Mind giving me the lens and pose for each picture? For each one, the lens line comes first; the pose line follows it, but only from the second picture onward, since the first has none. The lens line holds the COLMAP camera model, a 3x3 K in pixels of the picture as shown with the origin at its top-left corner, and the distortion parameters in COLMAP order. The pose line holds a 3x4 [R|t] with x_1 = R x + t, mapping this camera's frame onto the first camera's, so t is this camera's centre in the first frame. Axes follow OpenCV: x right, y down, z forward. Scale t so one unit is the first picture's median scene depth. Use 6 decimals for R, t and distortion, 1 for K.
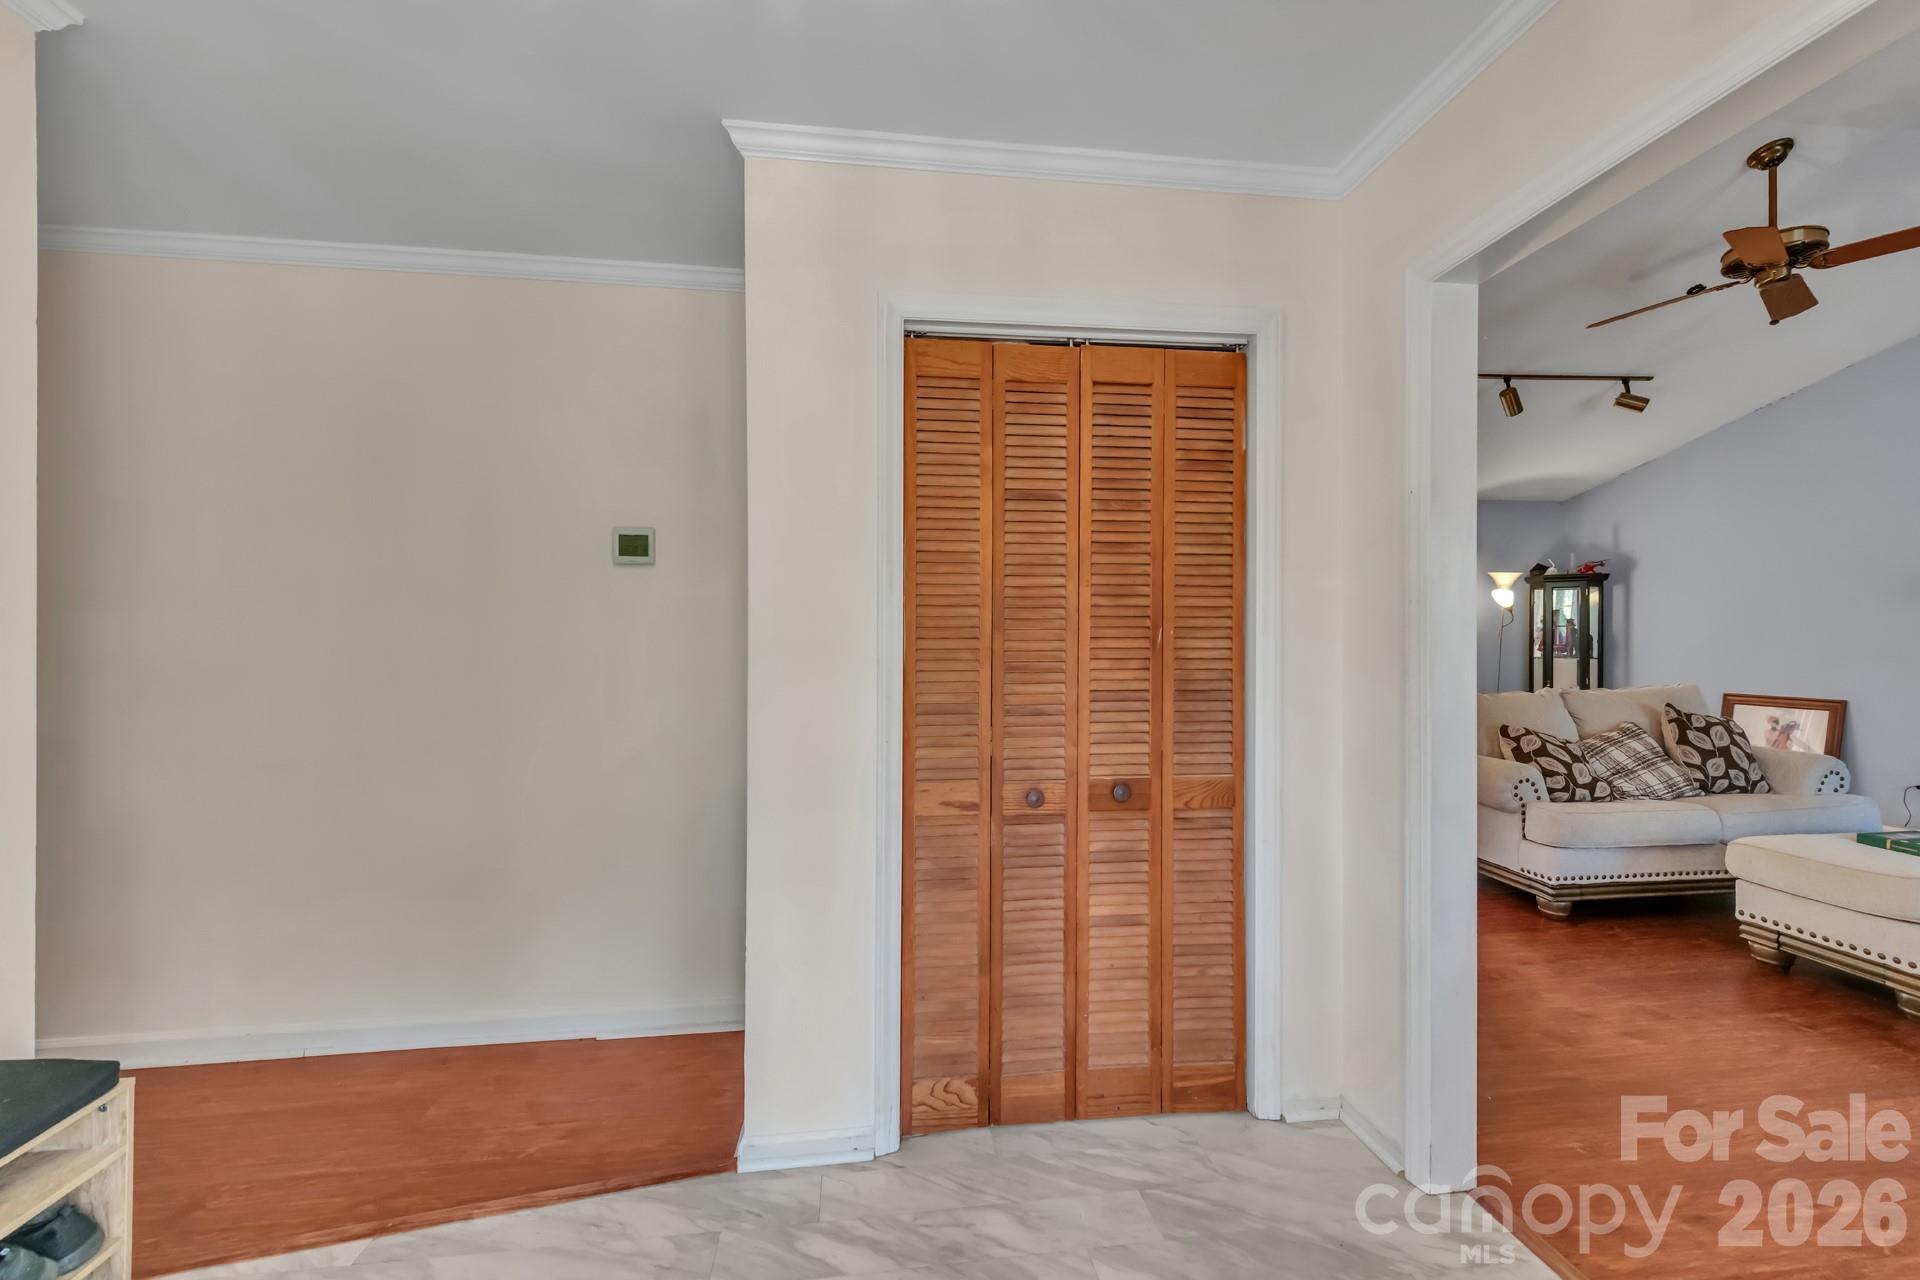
lens RADIAL K [[792.4, 0, 960.0], [0, 792.4, 640.0], [0, 0, 1]] dist [0.000778, 0.000657]
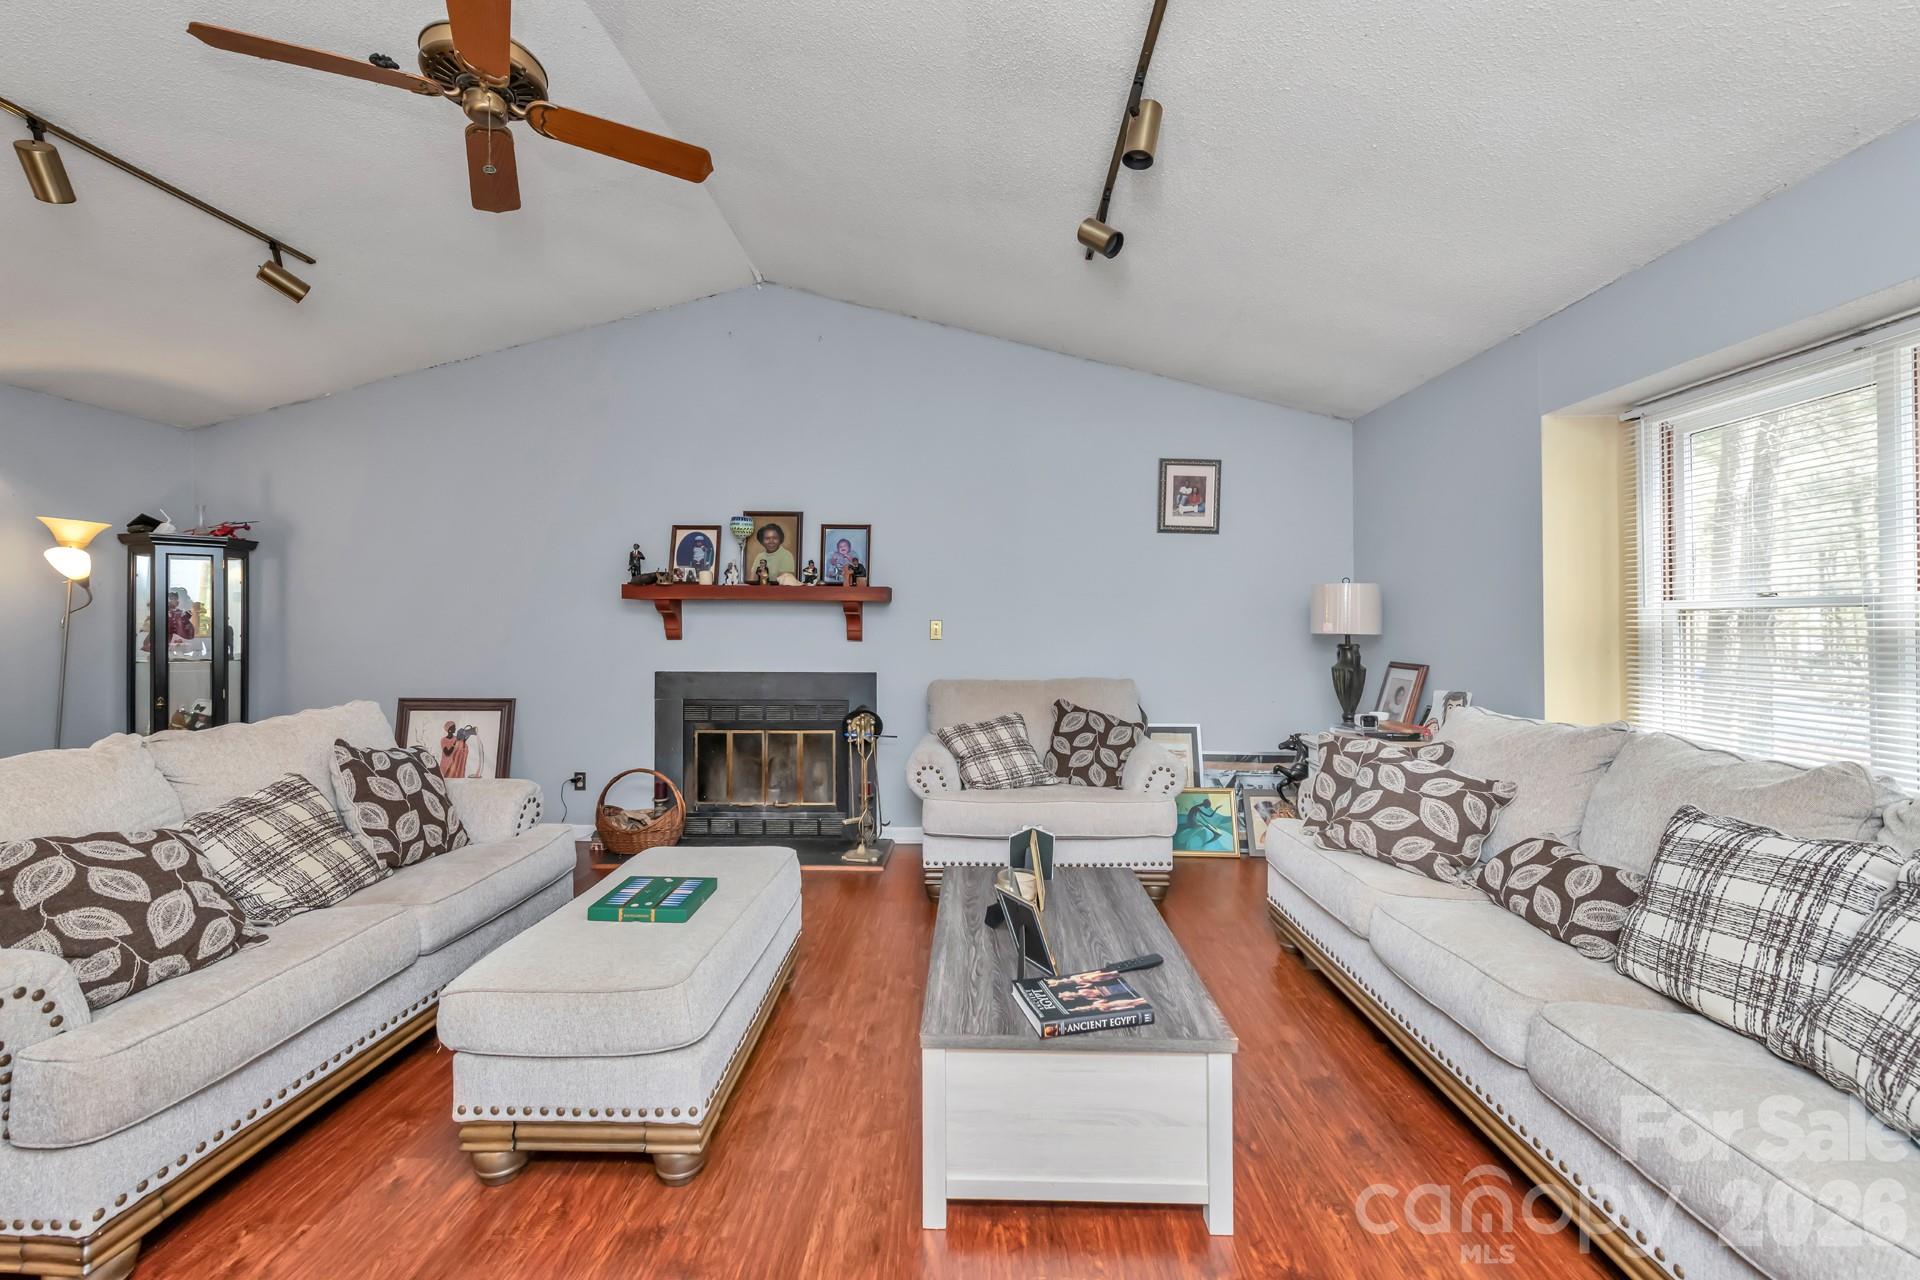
lens RADIAL K [[766.4, 0, 960.0], [0, 766.4, 640.0], [0, 0, 1]] dist [-0.006689, -0.000614]
pose [[0.153855, -0.011615, 0.988025, 0.373641], [-0.005465, 0.999906, 0.012606, -0.010932], [-0.988078, -0.007339, 0.153777, 0.422509]]
